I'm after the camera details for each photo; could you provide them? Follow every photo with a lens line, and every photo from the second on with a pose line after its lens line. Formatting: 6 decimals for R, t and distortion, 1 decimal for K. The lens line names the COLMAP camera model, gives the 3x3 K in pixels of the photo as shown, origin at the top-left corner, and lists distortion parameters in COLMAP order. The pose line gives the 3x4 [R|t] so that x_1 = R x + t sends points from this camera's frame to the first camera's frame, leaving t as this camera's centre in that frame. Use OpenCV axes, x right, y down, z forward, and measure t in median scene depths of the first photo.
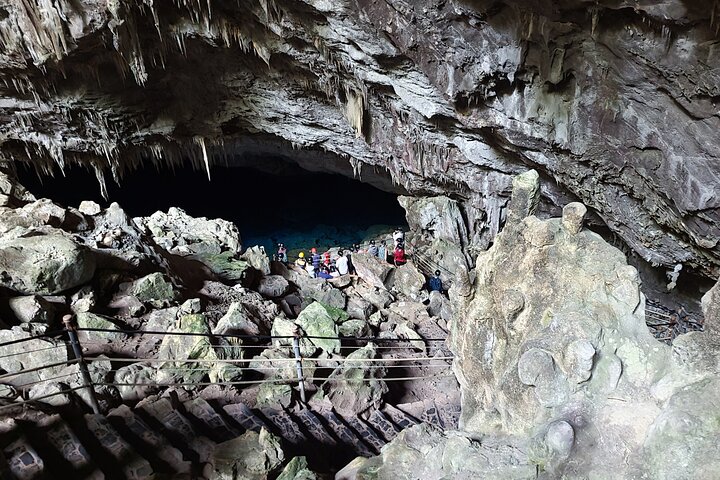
lens RADIAL K [[665.5, 0, 362.9], [0, 665.5, 240.5], [0, 0, 1]] dist [0.043212, 0.000000]
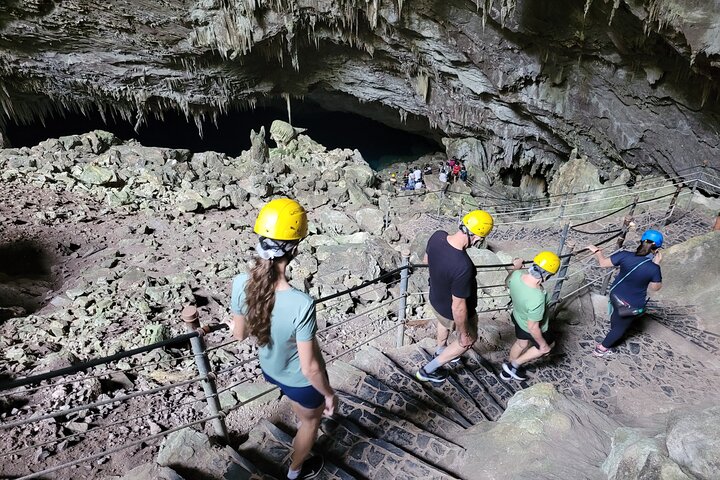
lens RADIAL K [[665.5, 0, 357.0], [0, 665.5, 239.1], [0, 0, 1]] dist [0.043212, 0.000000]
pose [[0.998728, -0.012716, 0.048786, -0.267059], [0.007588, 0.994559, 0.103896, 0.004602], [-0.049841, -0.103394, 0.993391, -0.640824]]
